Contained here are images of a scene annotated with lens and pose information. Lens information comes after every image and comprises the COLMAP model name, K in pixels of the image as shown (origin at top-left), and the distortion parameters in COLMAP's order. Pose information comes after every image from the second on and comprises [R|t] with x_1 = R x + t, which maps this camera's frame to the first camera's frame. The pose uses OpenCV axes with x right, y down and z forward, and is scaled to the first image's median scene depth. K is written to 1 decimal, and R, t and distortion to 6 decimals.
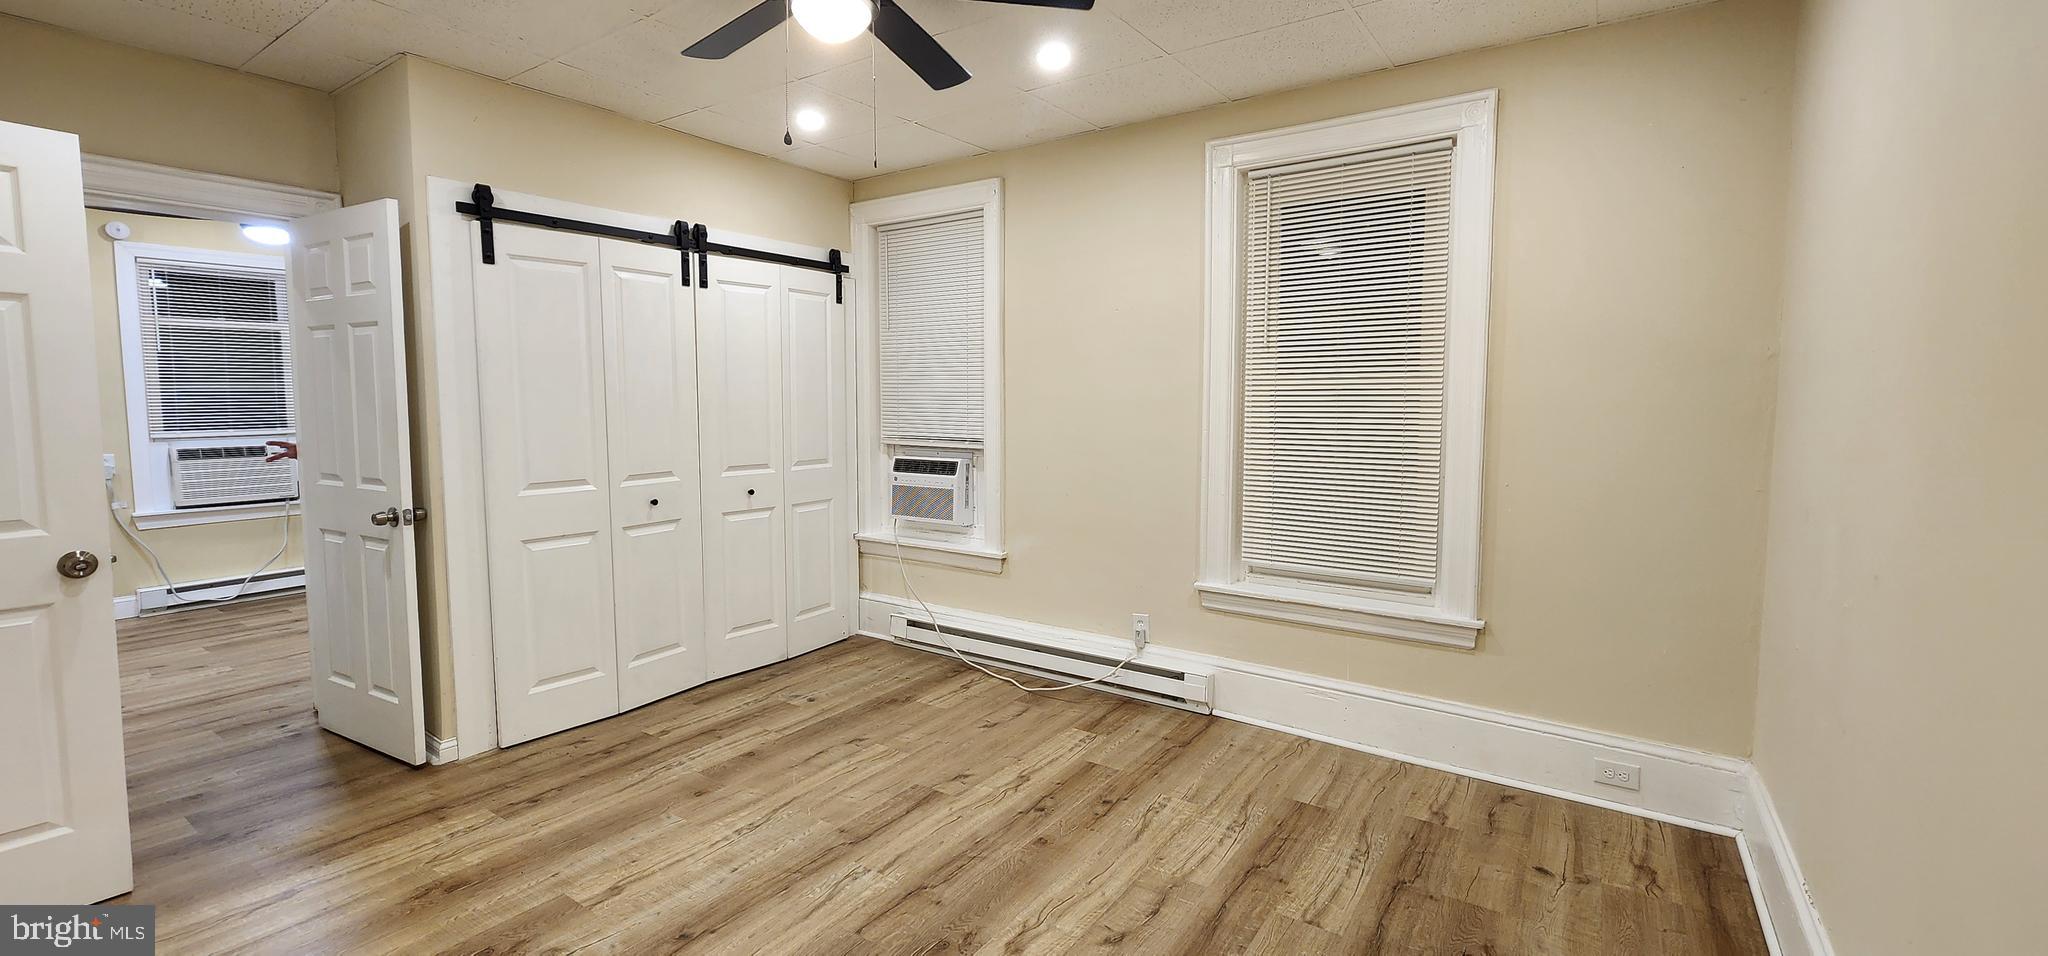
lens RADIAL K [[839.5, 0, 1023.9], [0, 839.5, 468.0], [0, 0, 1]] dist [-0.002773, -0.000588]
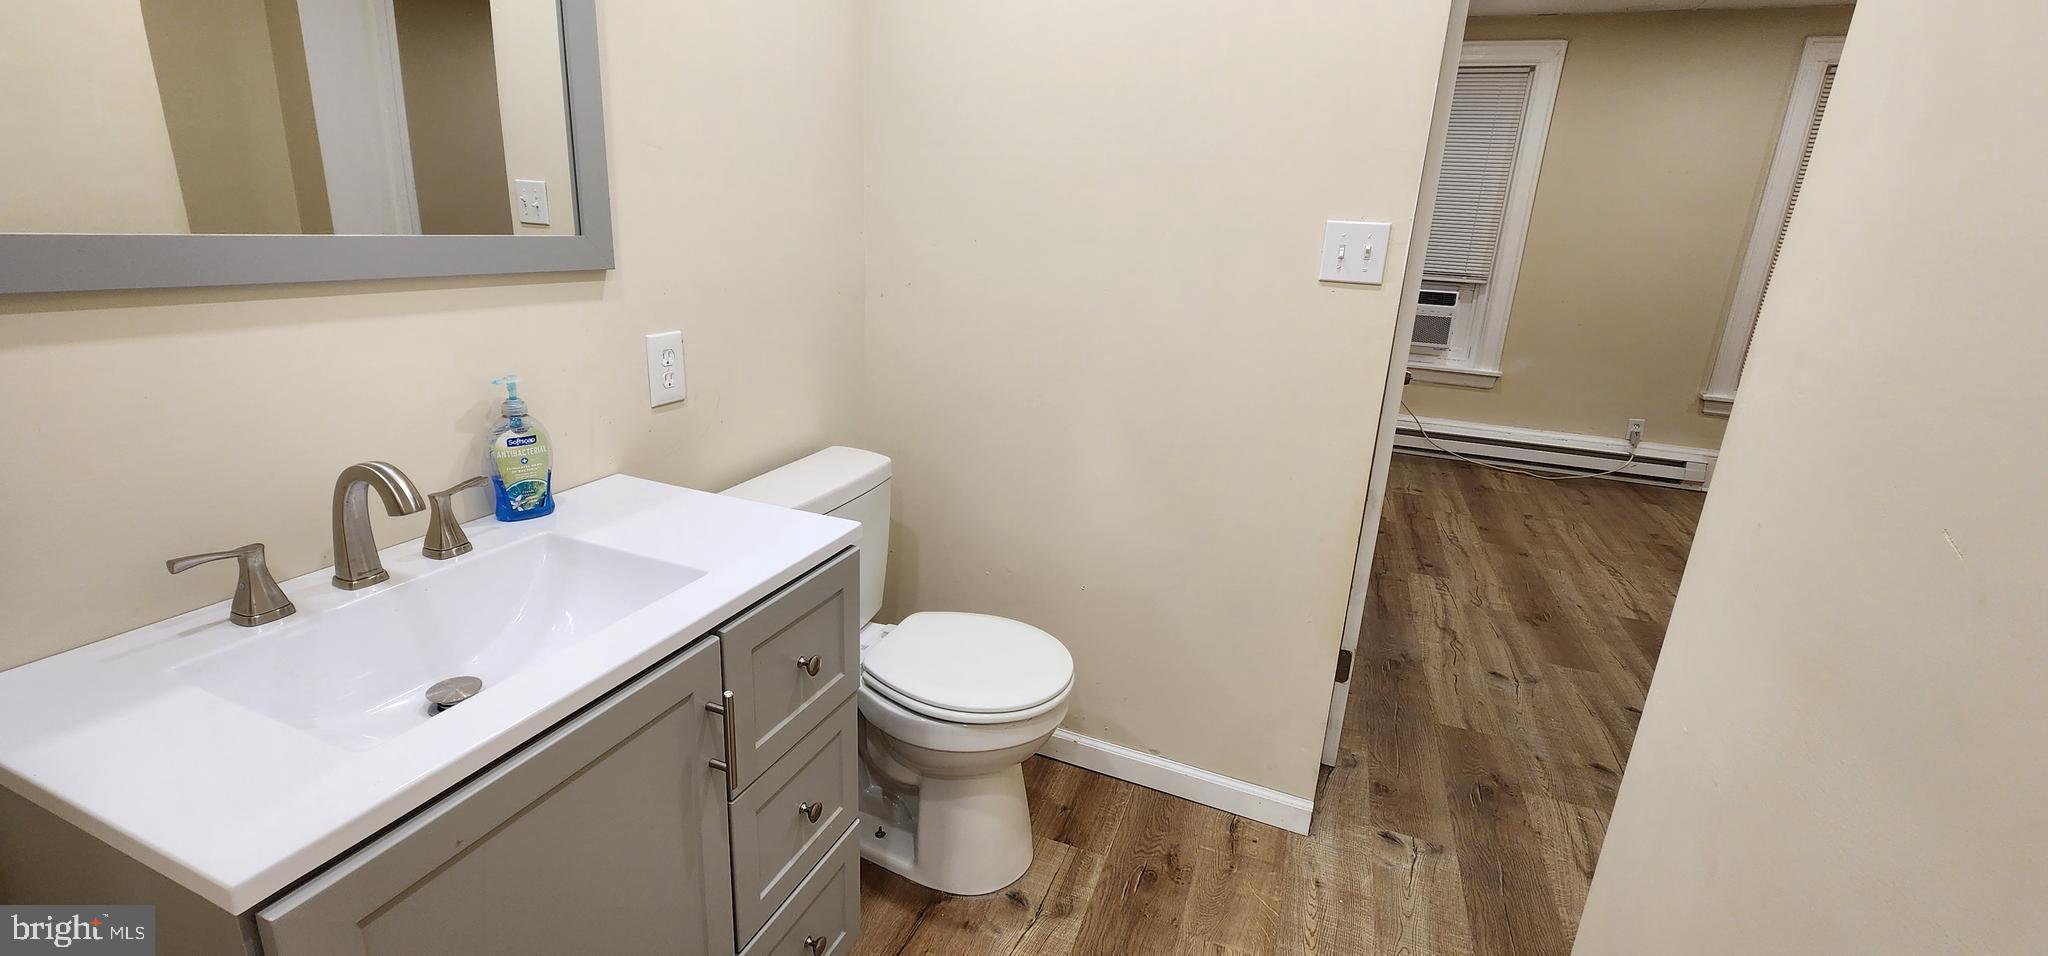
lens RADIAL K [[839.5, 0, 1017.2], [0, 839.5, 462.5], [0, 0, 1]] dist [-0.002773, -0.000588]
pose [[0.970975, -0.022612, 0.238111, -1.143610], [-0.024406, 0.980959, 0.192678, 0.015338], [-0.237934, -0.192896, 0.951934, -0.012082]]
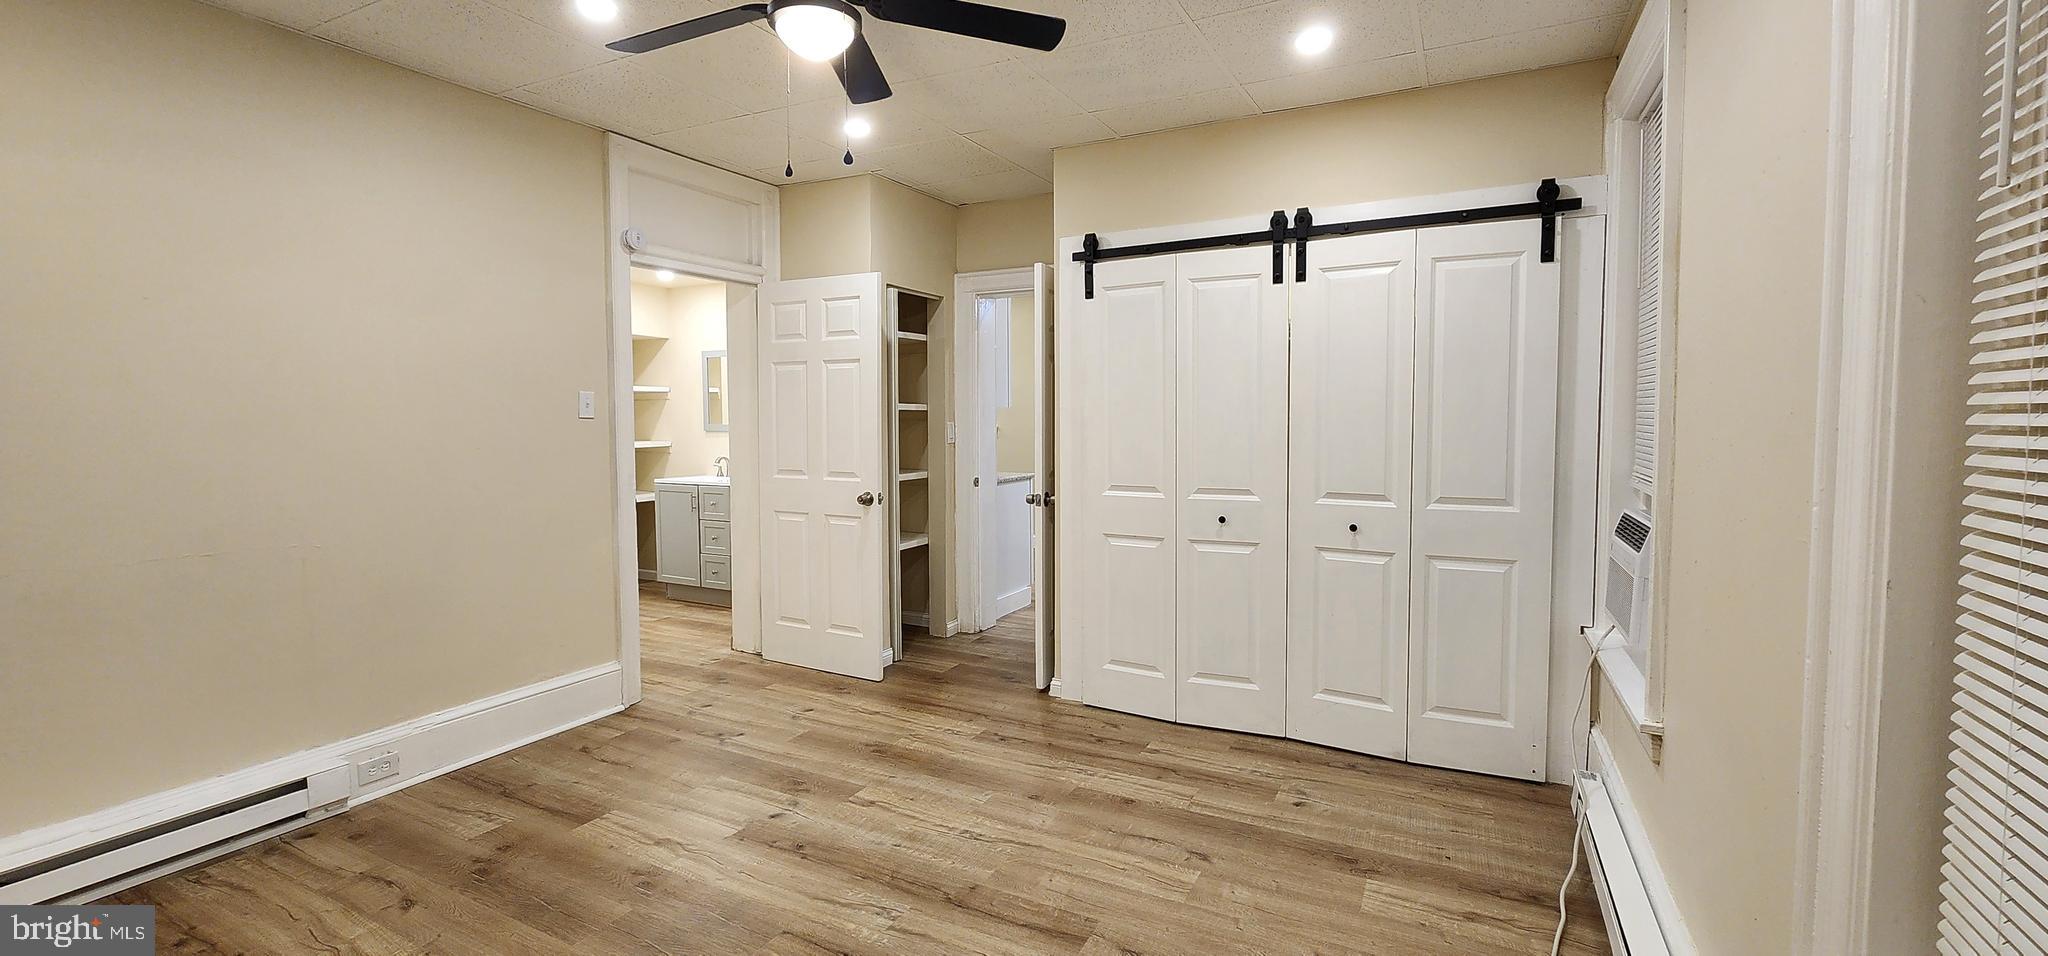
lens RADIAL K [[839.5, 0, 1010.6], [0, 839.5, 467.1], [0, 0, 1]] dist [-0.002773, -0.000588]
pose [[0.110326, 0.058840, -0.992152, 0.470429], [-0.082530, 0.995341, 0.049852, -0.045811], [0.990463, 0.076382, 0.114668, 0.651469]]
